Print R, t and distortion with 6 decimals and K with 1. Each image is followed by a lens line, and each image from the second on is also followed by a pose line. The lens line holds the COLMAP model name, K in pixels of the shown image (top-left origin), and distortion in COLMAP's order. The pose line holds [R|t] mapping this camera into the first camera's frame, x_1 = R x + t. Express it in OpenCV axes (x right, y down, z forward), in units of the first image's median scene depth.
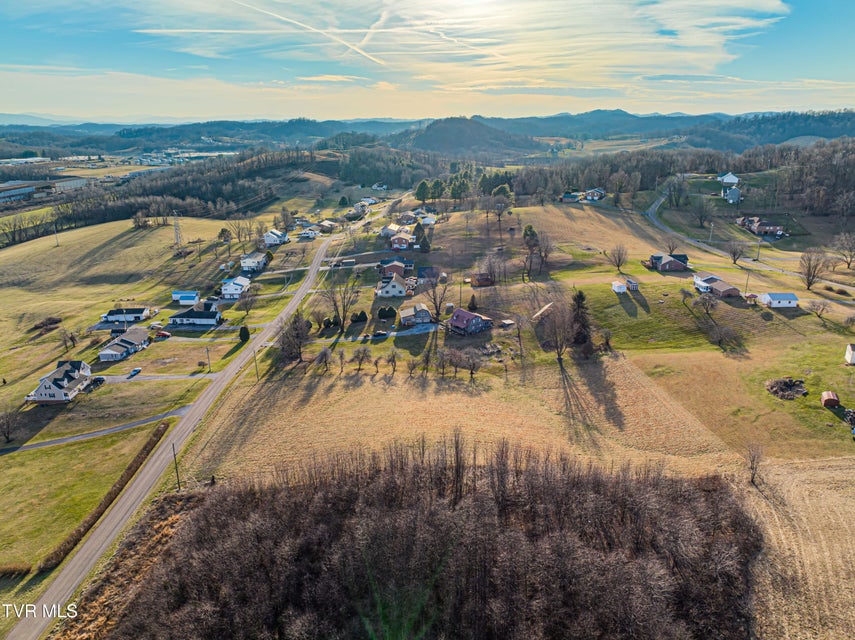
lens RADIAL K [[599.5, 0, 429.8], [0, 599.5, 324.1], [0, 0, 1]] dist [-0.048892, 0.023671]
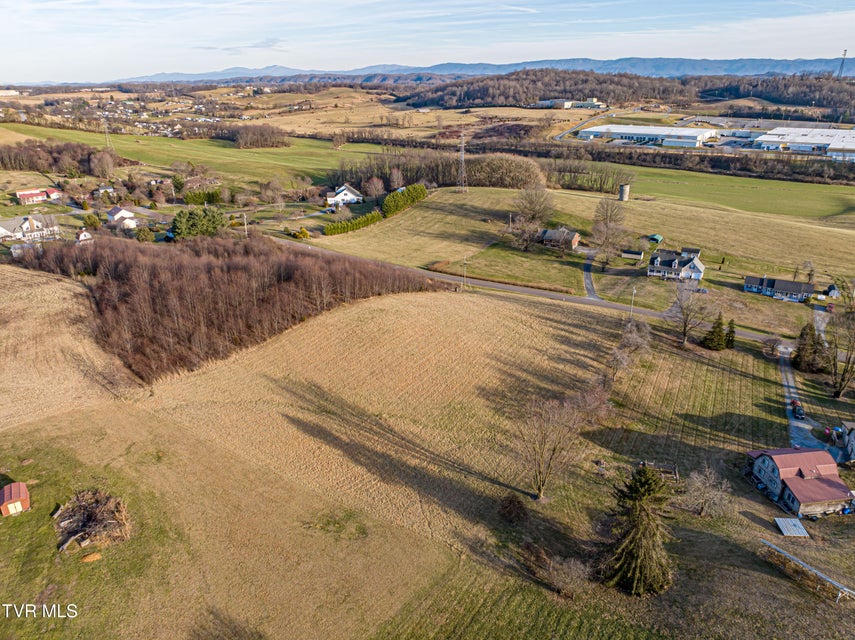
lens RADIAL K [[599.5, 0, 430.6], [0, 599.5, 316.8], [0, 0, 1]] dist [-0.048892, 0.023671]
pose [[-0.510722, 0.329286, -0.794188, 0.535828], [-0.269287, 0.815997, 0.511500, -0.262304], [0.816485, 0.475099, -0.328075, 0.888100]]
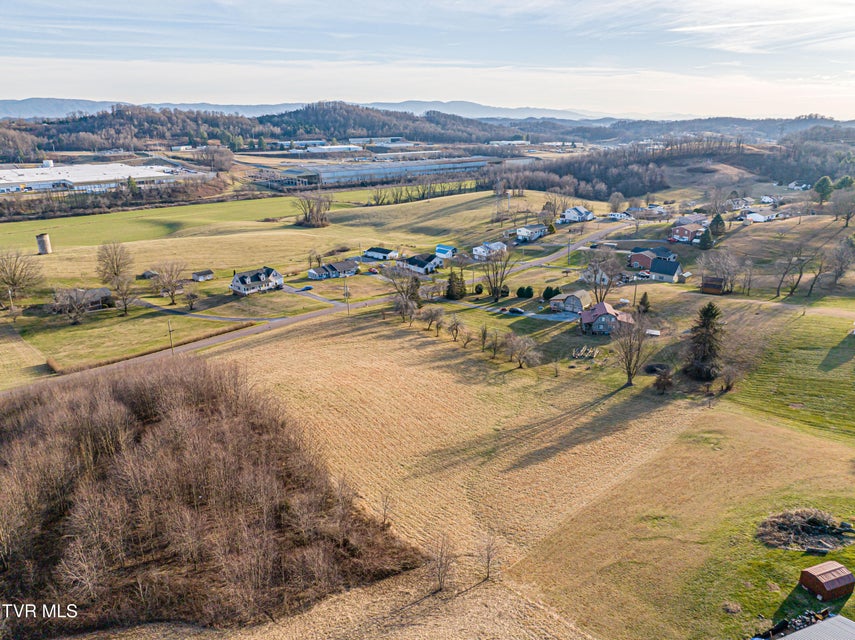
lens RADIAL K [[599.5, 0, 429.2], [0, 599.5, 318.9], [0, 0, 1]] dist [-0.048892, 0.023671]
pose [[0.700162, 0.230400, -0.675788, 0.445245], [-0.234295, 0.968233, 0.087359, -0.019948], [0.674447, 0.097168, 0.731901, 0.273475]]
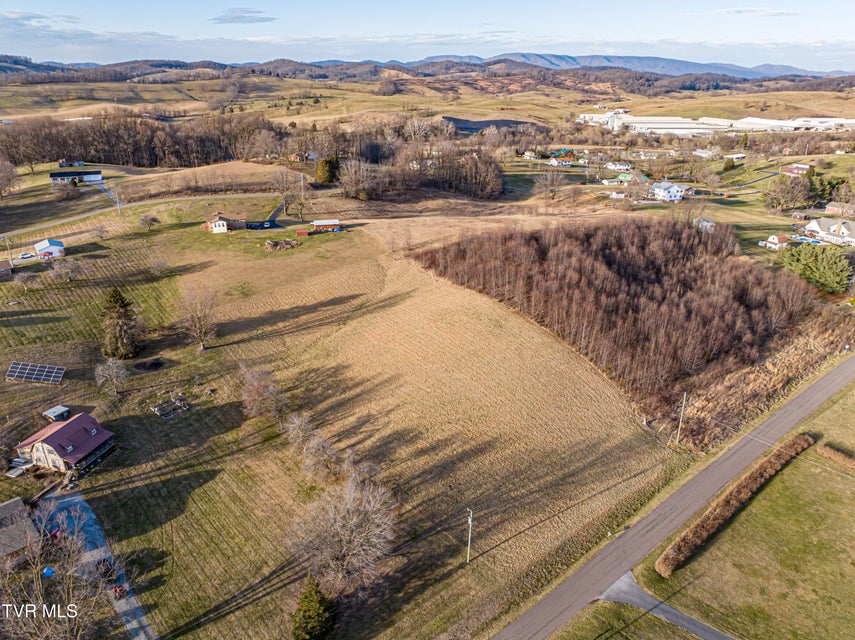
lens RADIAL K [[599.5, 0, 436.9], [0, 599.5, 316.4], [0, 0, 1]] dist [-0.048892, 0.023671]
pose [[-0.626702, -0.292367, 0.722334, -0.482755], [0.250602, 0.802094, 0.542074, -0.294135], [-0.737864, 0.520737, -0.429406, 0.952204]]
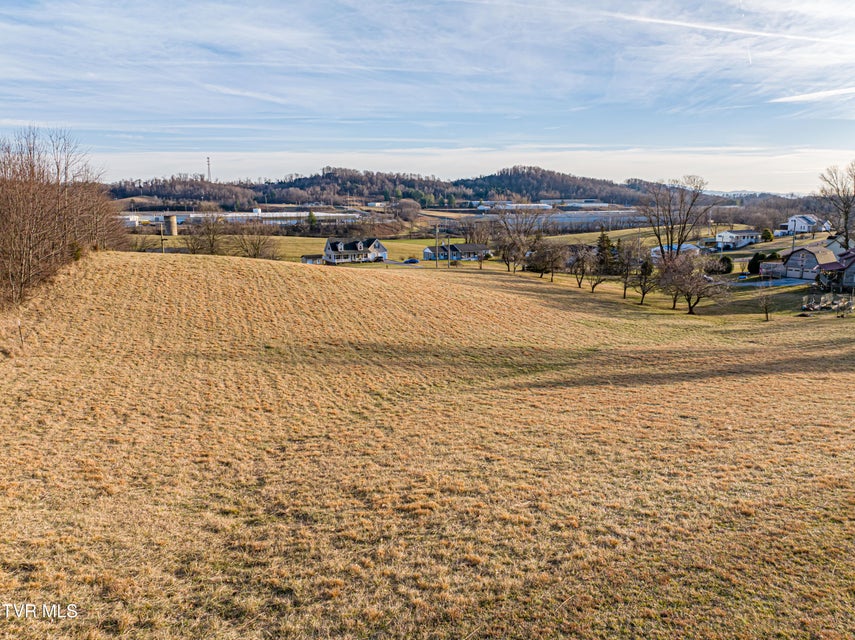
lens RADIAL K [[599.5, 0, 431.7], [0, 599.5, 320.4], [0, 0, 1]] dist [-0.048892, 0.023671]
pose [[0.437878, 0.175658, -0.881707, 0.310174], [-0.292288, 0.955264, 0.045155, 0.105022], [0.850195, 0.237940, 0.469632, 0.561991]]
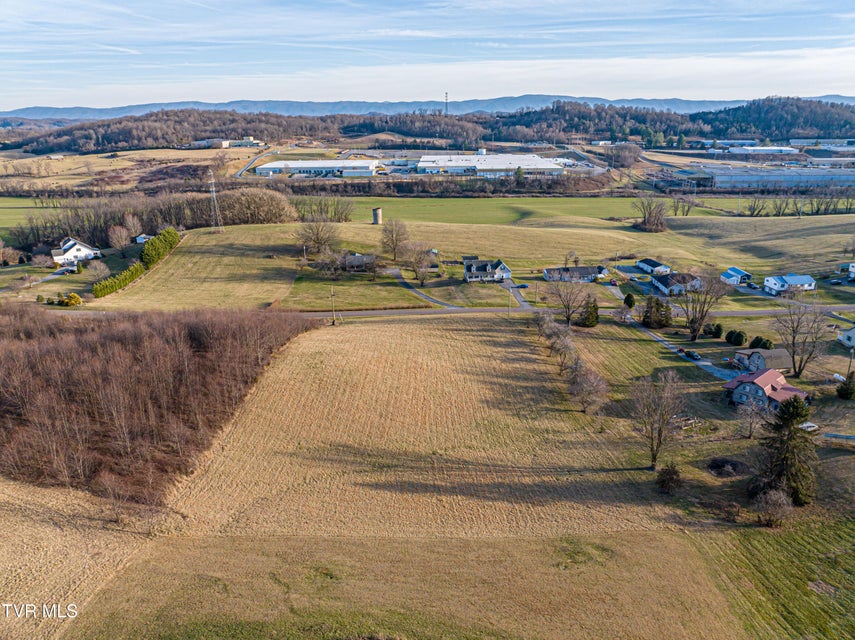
lens RADIAL K [[599.5, 0, 429.9], [0, 599.5, 315.9], [0, 0, 1]] dist [-0.048892, 0.023671]
pose [[0.056847, 0.320321, -0.945602, 0.586076], [-0.317962, 0.903626, 0.286986, -0.137726], [0.946398, 0.284351, 0.153219, 0.598569]]
